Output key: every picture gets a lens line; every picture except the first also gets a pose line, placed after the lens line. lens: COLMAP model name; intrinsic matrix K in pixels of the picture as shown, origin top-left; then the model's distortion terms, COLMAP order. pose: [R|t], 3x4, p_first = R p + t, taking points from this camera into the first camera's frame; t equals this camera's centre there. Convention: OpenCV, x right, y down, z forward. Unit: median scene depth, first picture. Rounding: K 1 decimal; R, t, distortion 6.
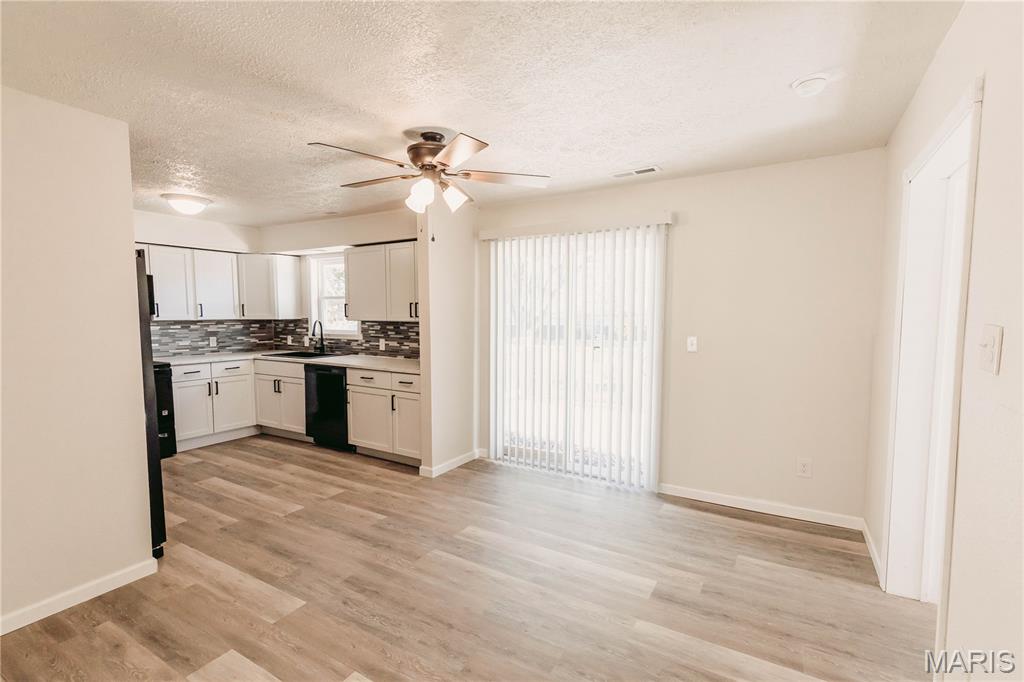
lens RADIAL K [[471.0, 0, 506.8], [0, 471.0, 343.6], [0, 0, 1]] dist [0.008801, -0.002274]
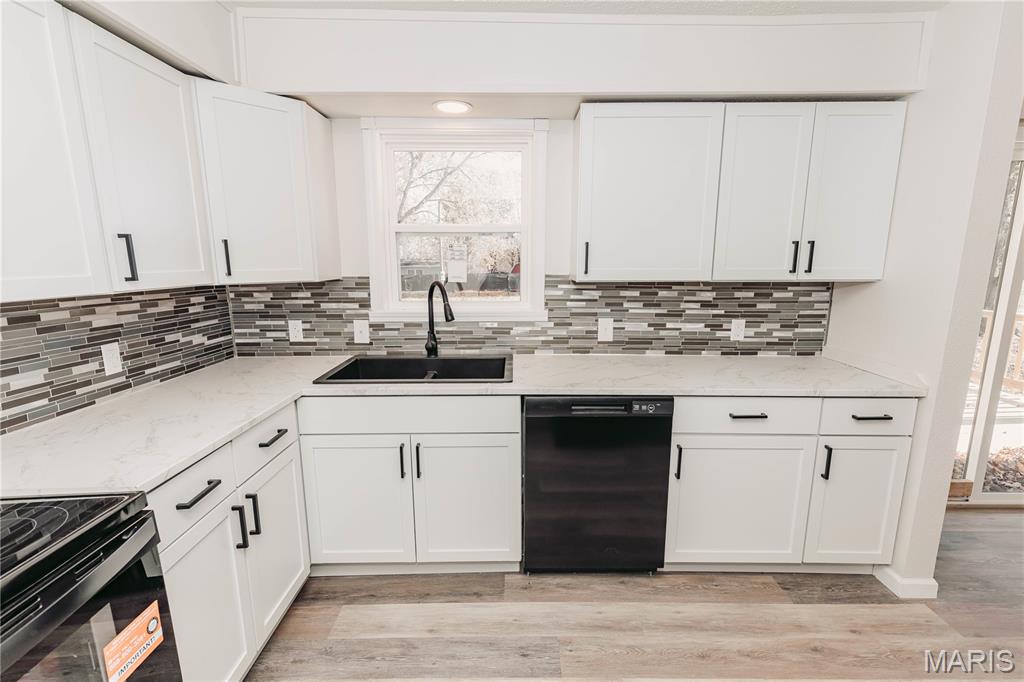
lens RADIAL K [[471.0, 0, 515.2], [0, 471.0, 344.7], [0, 0, 1]] dist [0.008801, -0.002274]
pose [[0.856719, -0.093978, 0.507150, -0.575354], [0.038414, 0.992156, 0.118961, -0.042494], [-0.514352, -0.082435, 0.853608, 0.618626]]
